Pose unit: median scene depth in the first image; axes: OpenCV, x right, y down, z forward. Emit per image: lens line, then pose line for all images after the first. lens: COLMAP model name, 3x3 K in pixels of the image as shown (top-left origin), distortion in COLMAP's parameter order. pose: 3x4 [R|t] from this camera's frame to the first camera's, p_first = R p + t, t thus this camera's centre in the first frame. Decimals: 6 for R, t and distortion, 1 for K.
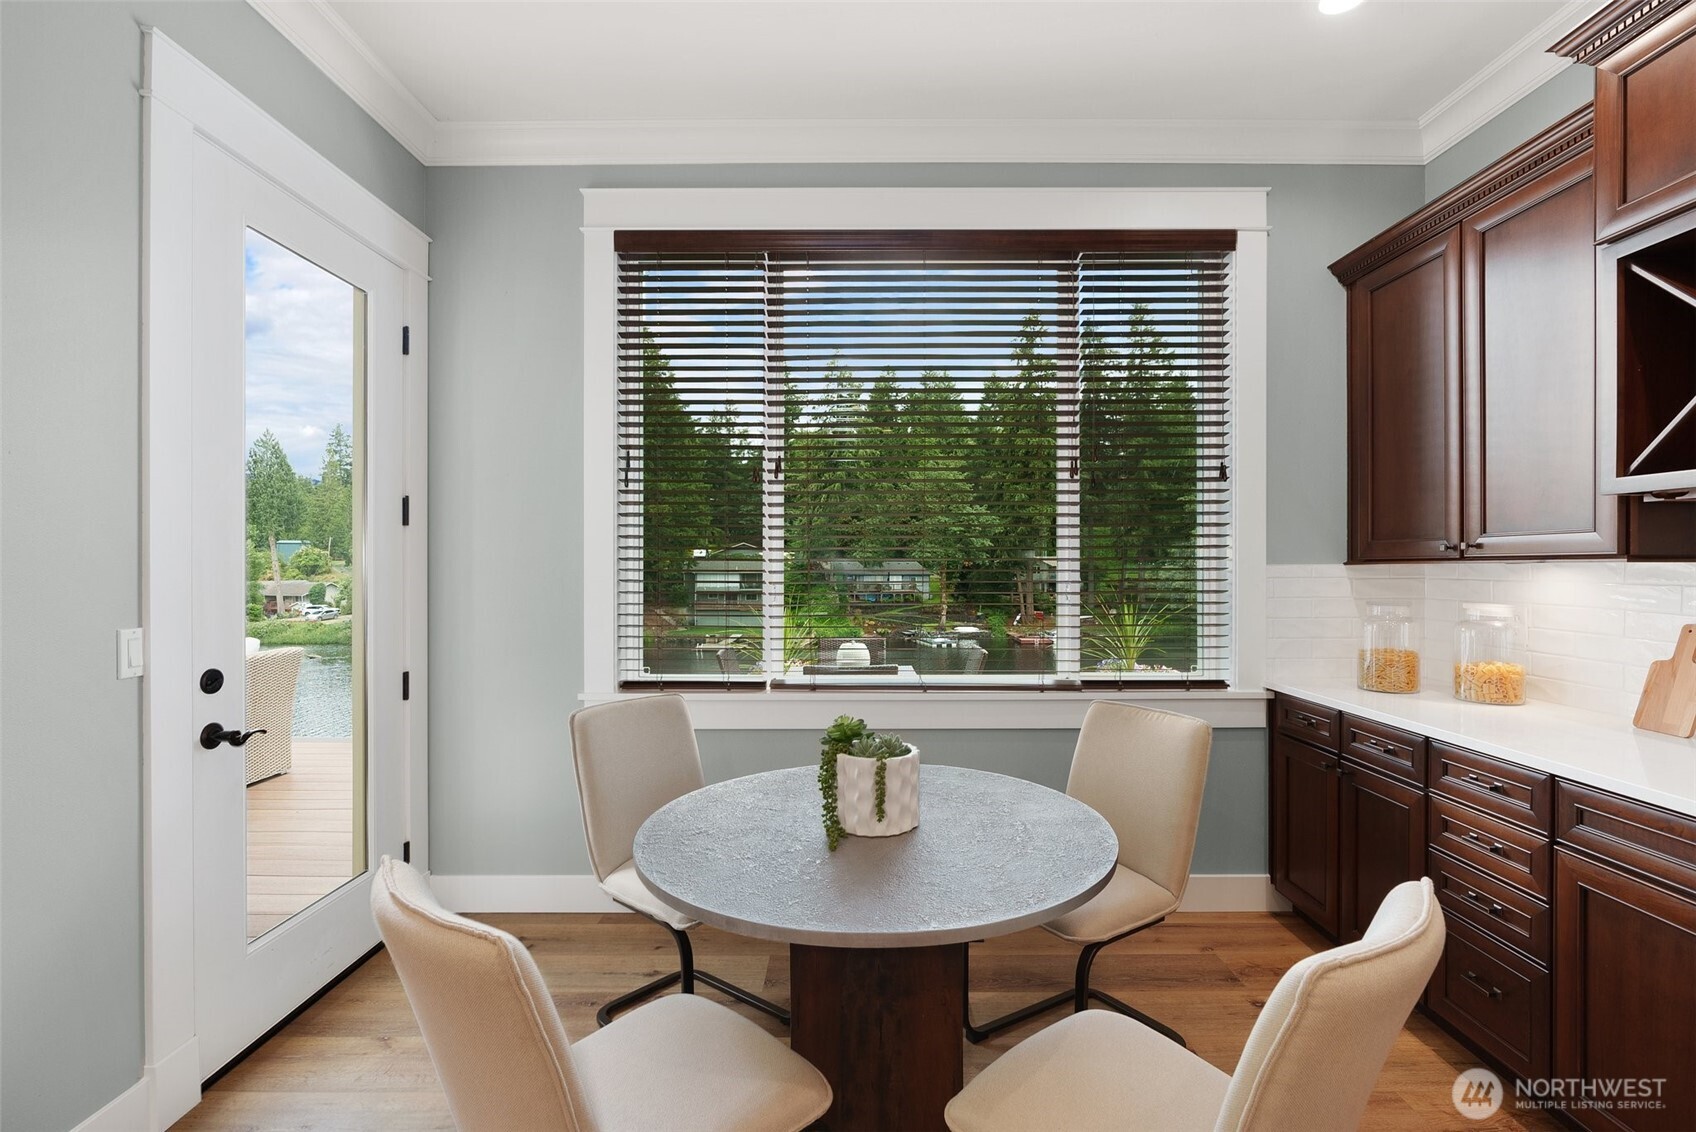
lens RADIAL K [[772.4, 0, 853.3], [0, 772.4, 570.1], [0, 0, 1]] dist [-0.008944, -0.000078]
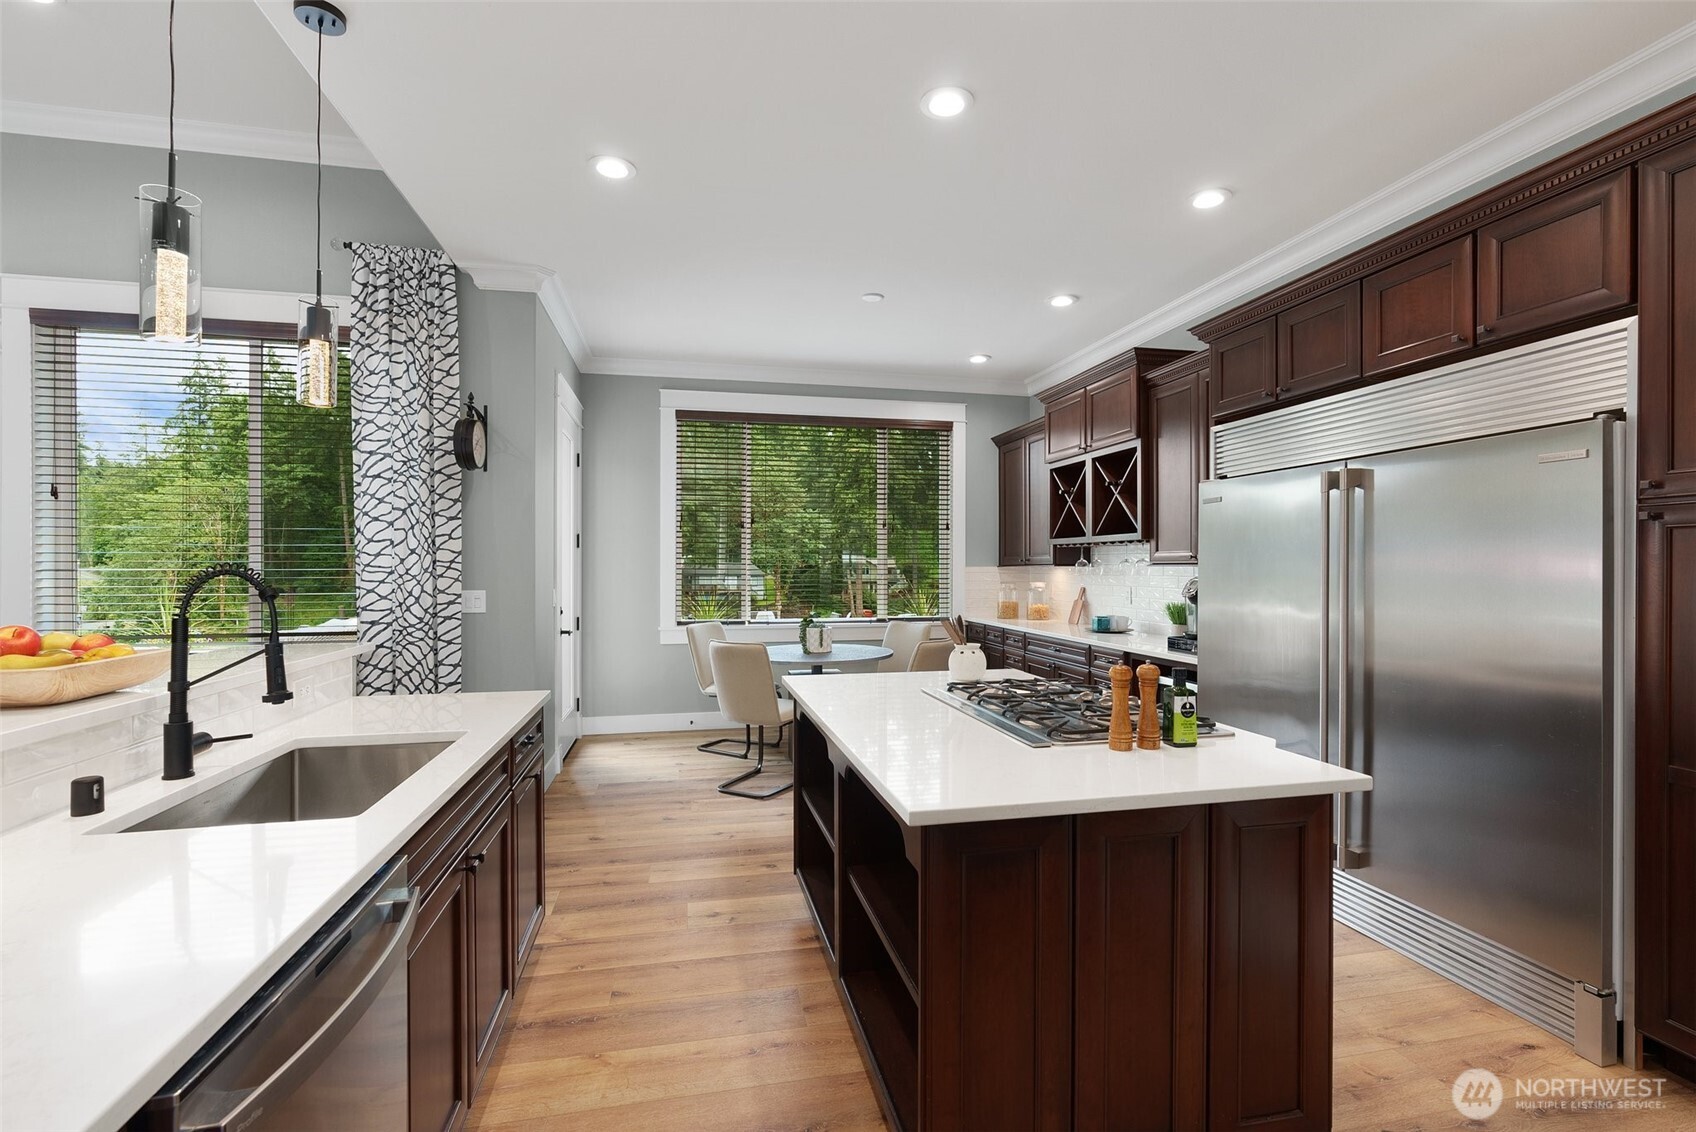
lens RADIAL K [[772.4, 0, 853.3], [0, 772.4, 570.1], [0, 0, 1]] dist [-0.008944, -0.000078]
pose [[0.976515, 0.001582, 0.215442, -0.291788], [-0.001419, 0.999999, -0.000908, 0.004695], [-0.215443, 0.000581, 0.976516, -1.195732]]
